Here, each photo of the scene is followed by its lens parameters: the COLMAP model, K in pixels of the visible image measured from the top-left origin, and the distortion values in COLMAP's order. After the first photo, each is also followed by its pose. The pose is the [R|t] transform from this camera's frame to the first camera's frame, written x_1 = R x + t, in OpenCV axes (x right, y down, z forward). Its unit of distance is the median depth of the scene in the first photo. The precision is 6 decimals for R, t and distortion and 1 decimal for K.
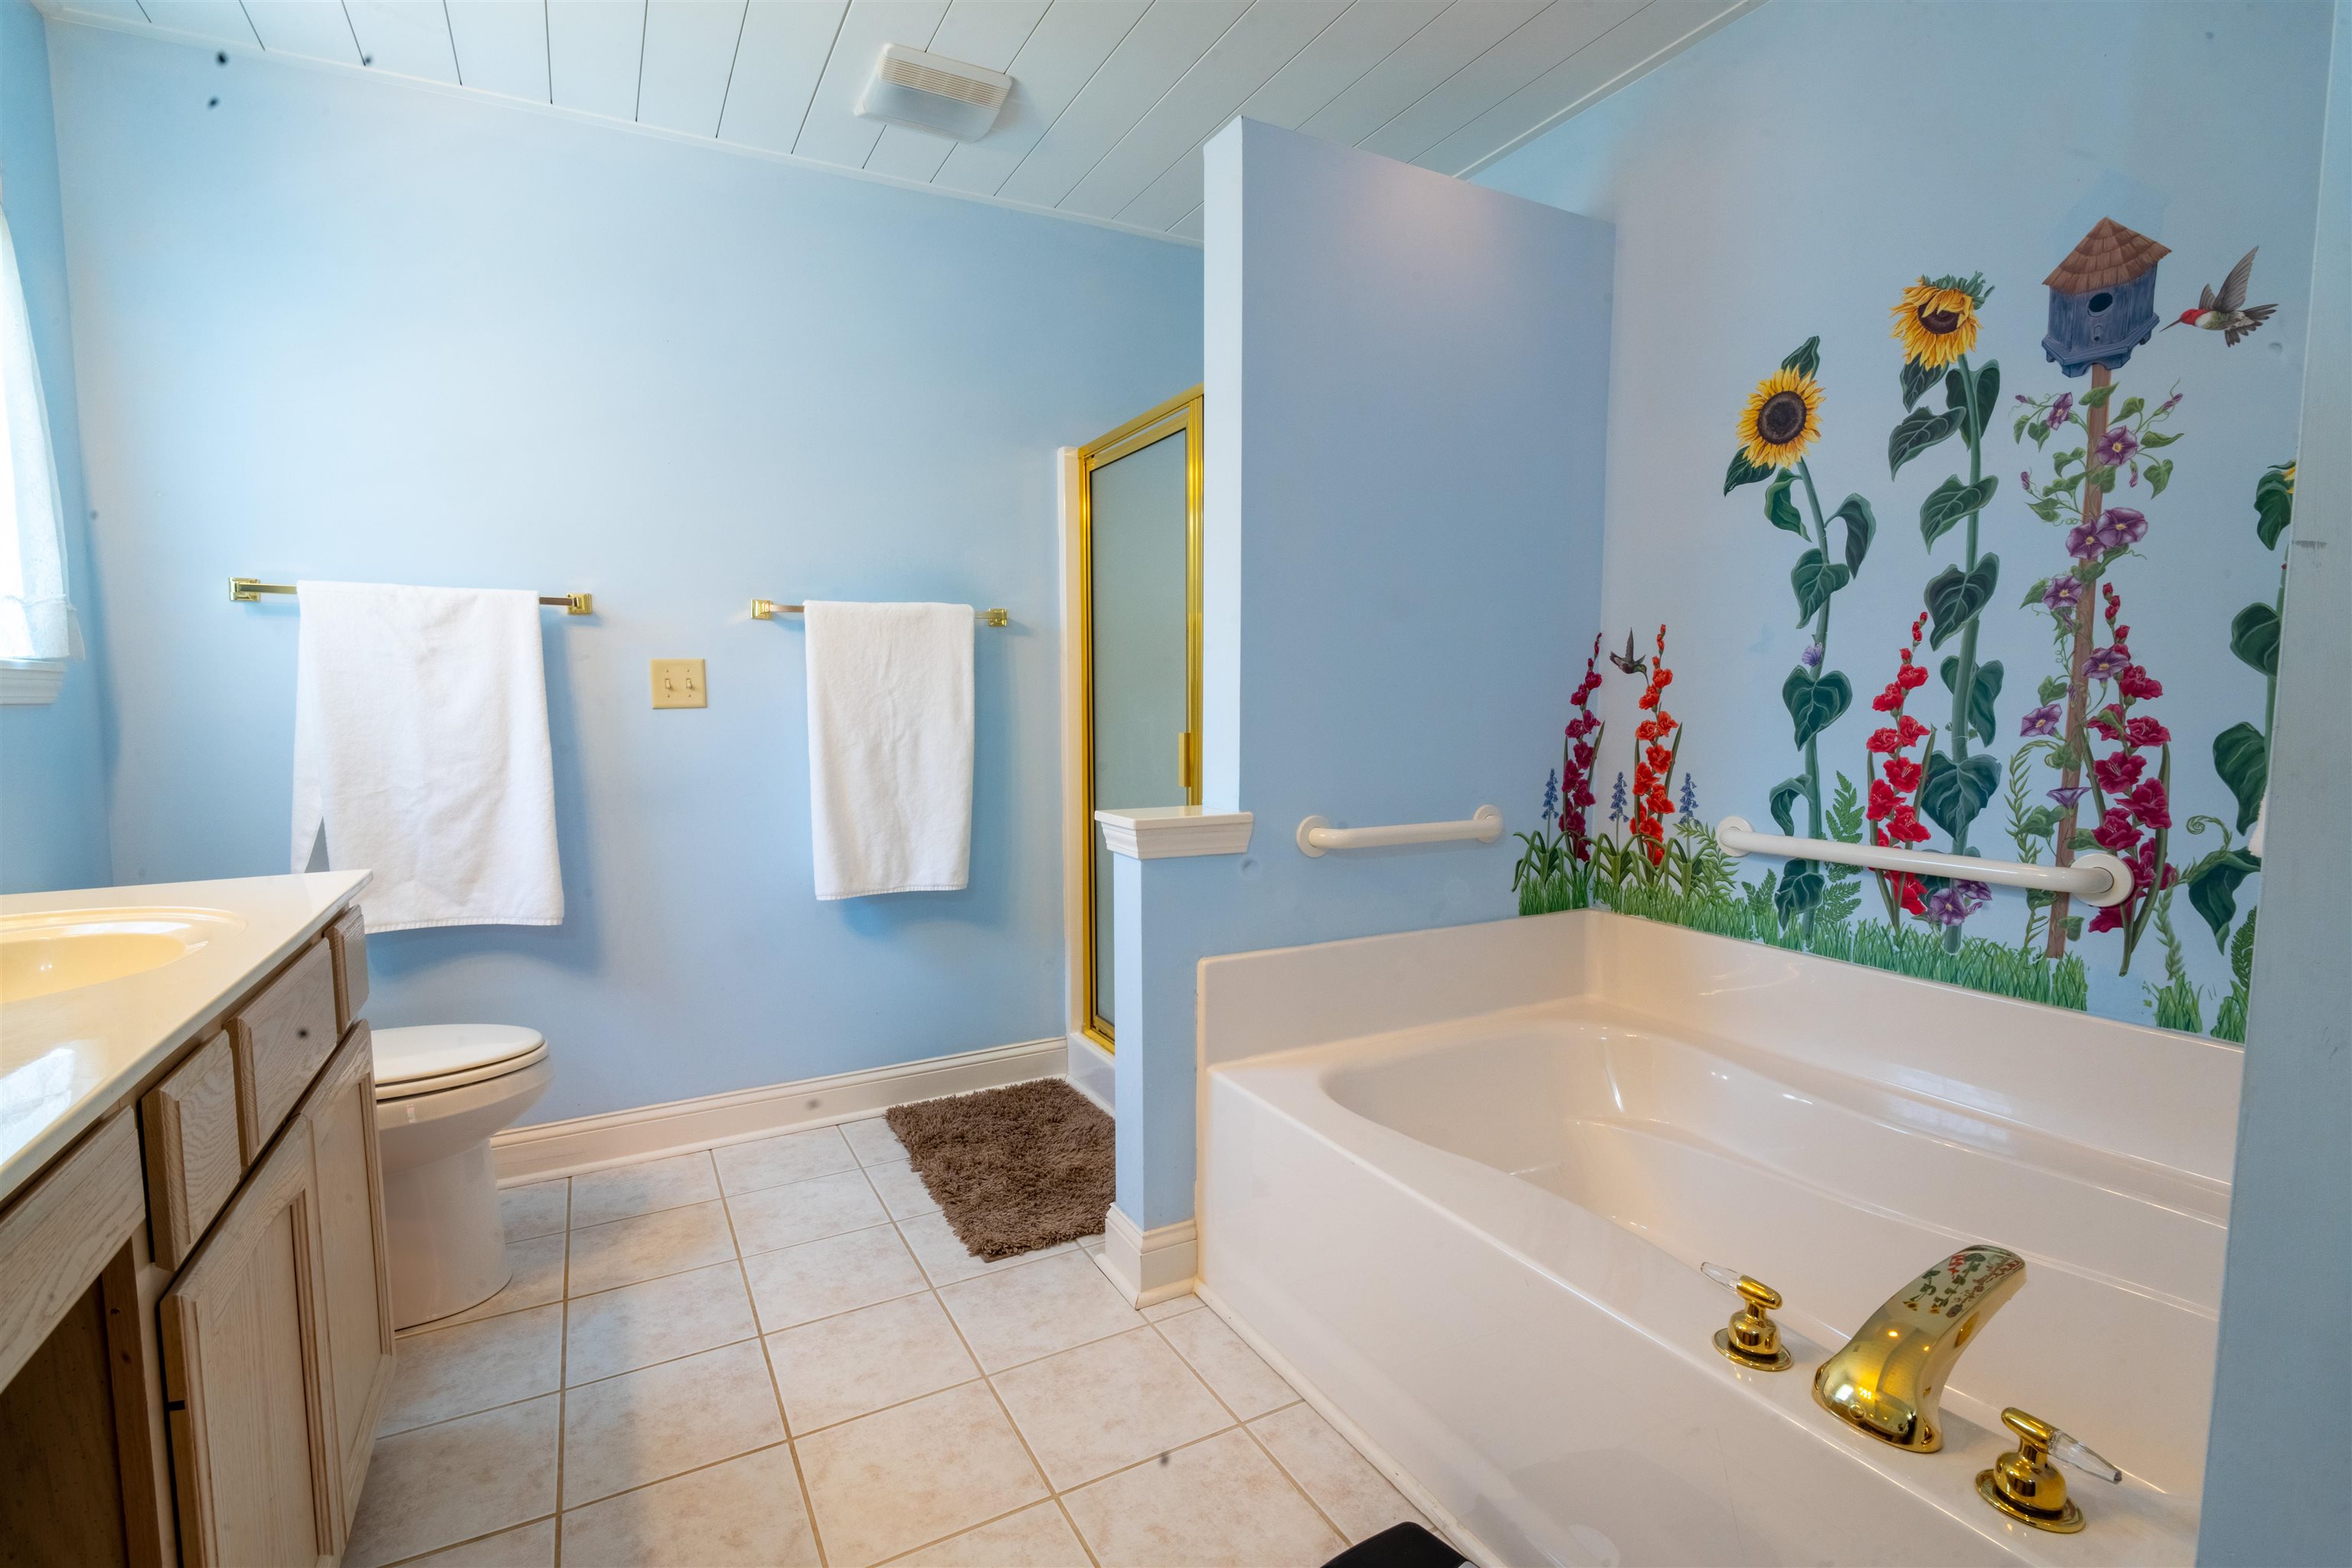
lens RADIAL K [[1087.6, 0, 1181.1], [0, 1087.6, 784.9], [0, 0, 1]] dist [-0.000167, -0.002183]
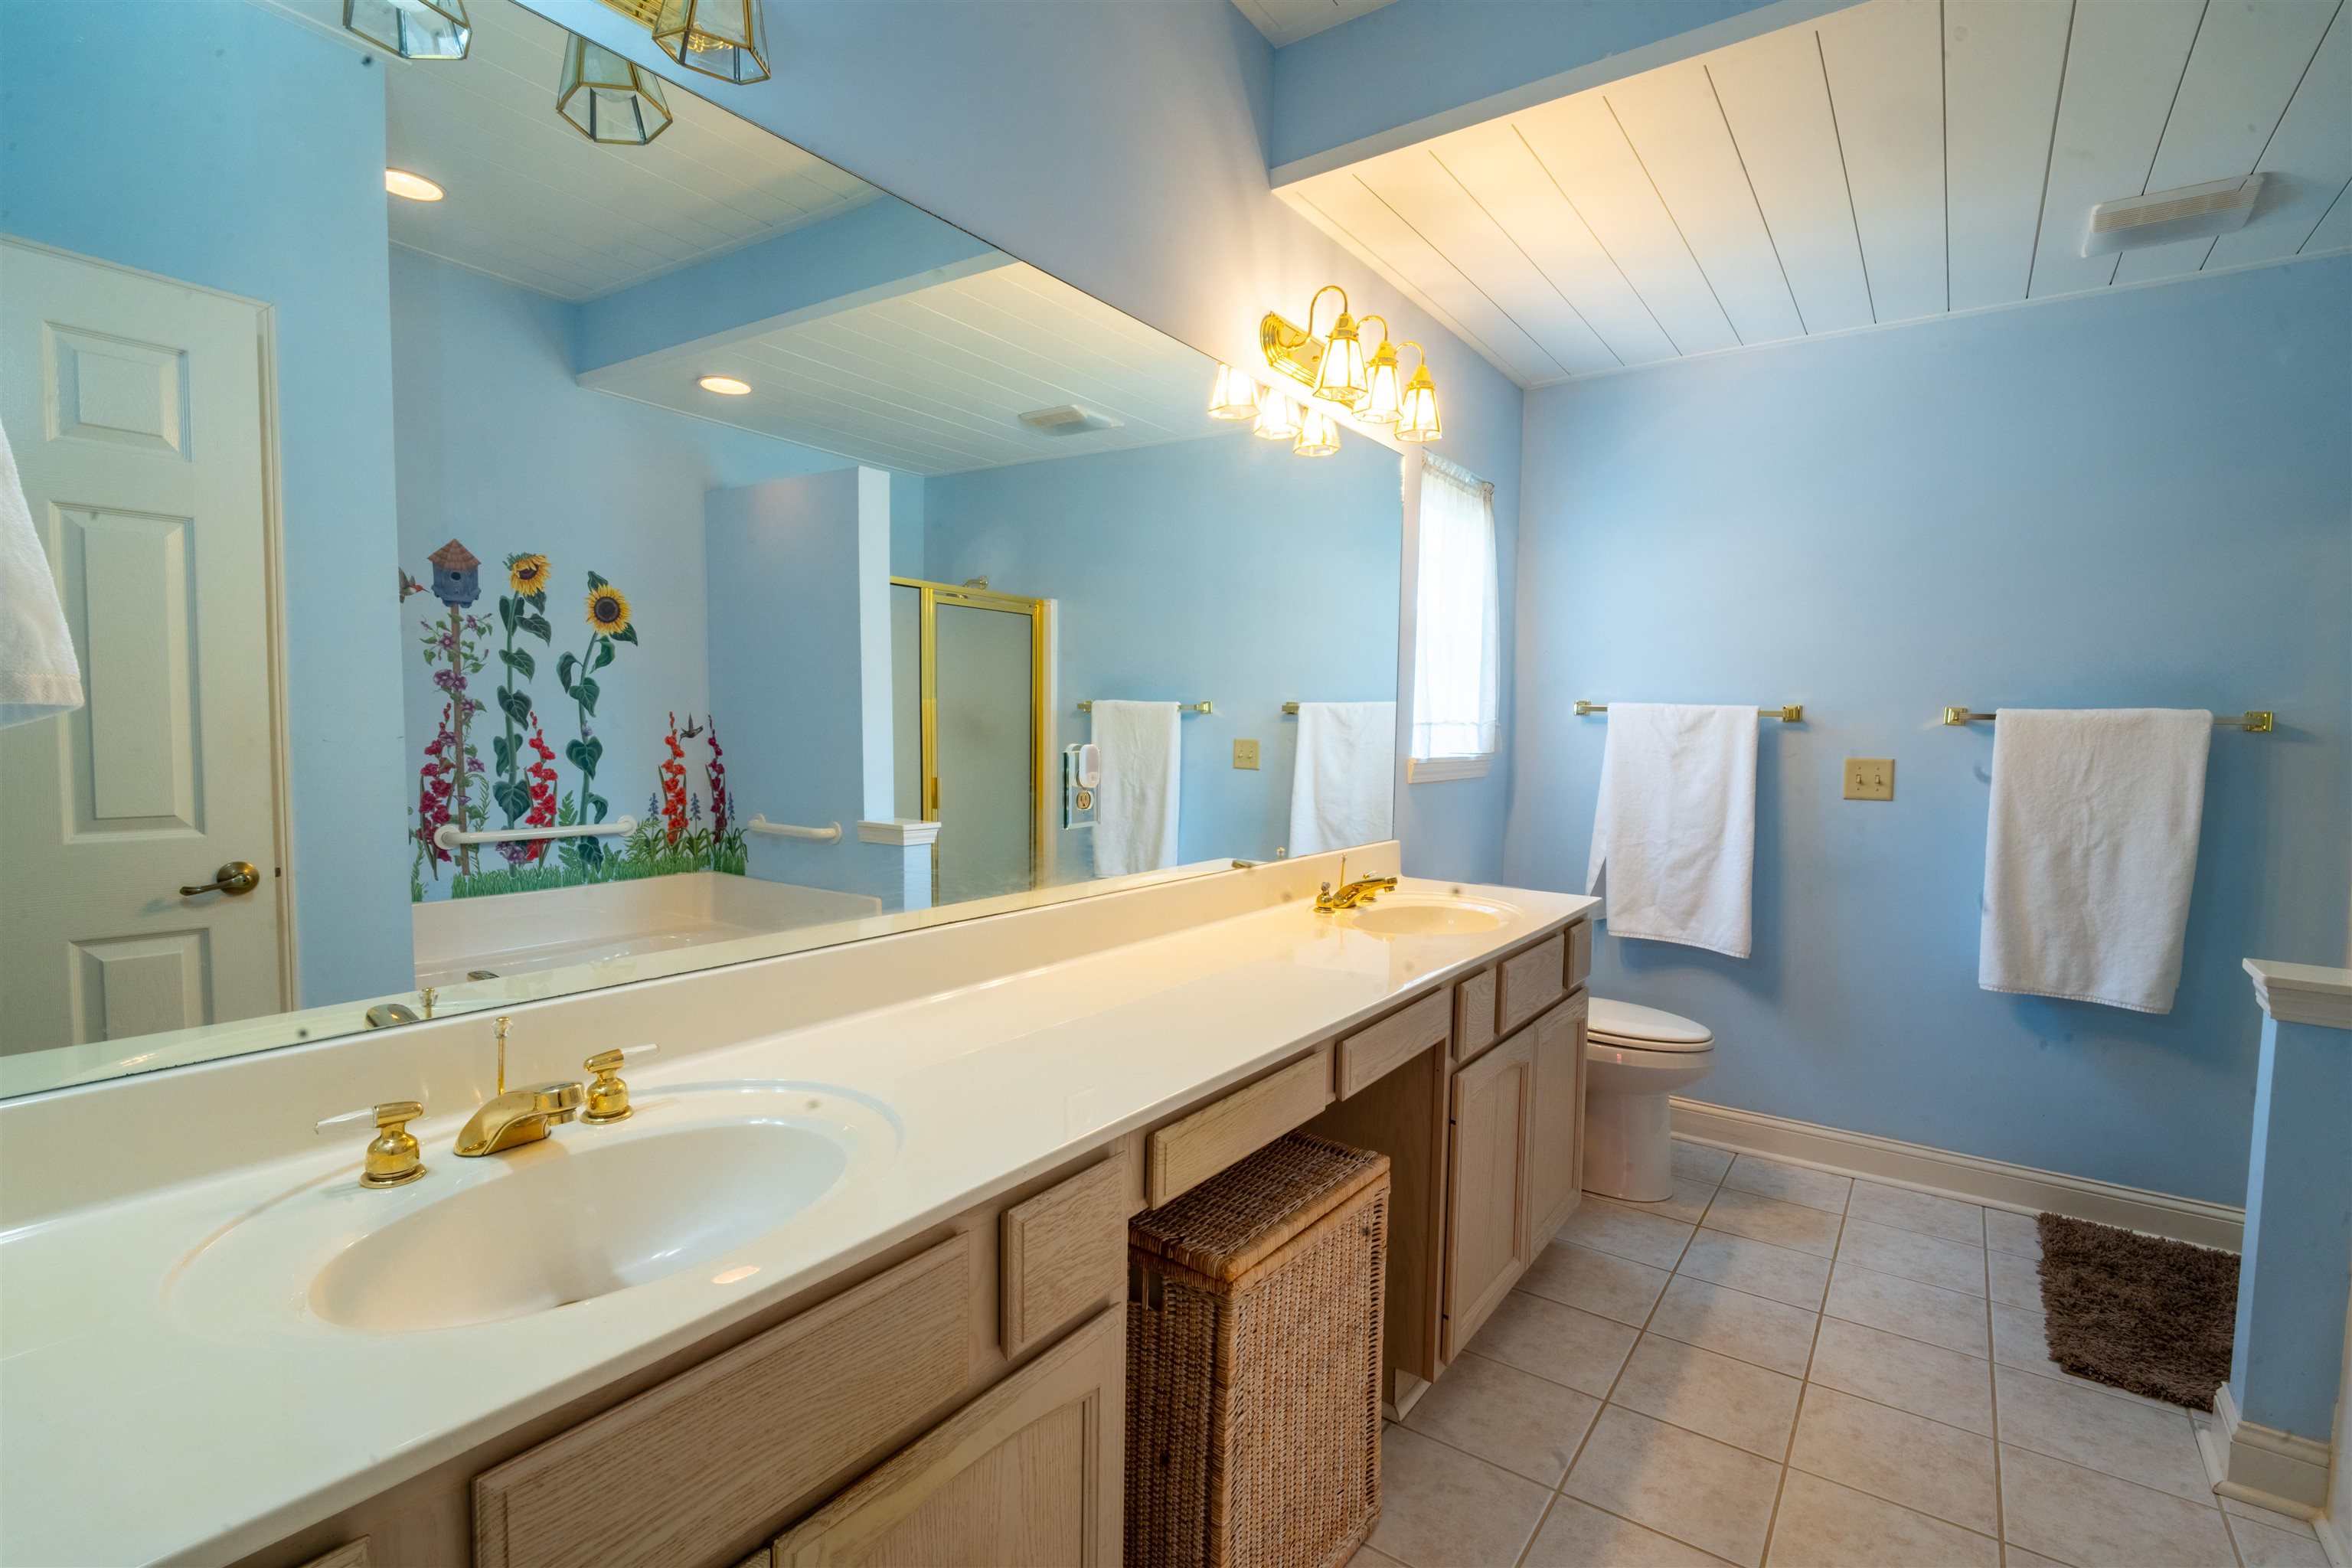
lens RADIAL K [[1087.6, 0, 1177.6], [0, 1087.6, 785.2], [0, 0, 1]] dist [-0.000167, -0.002183]
pose [[0.432059, 0.069271, -0.899181, 0.311478], [-0.097112, 0.994822, 0.029976, -0.054665], [0.896601, 0.074370, 0.436549, -0.213900]]
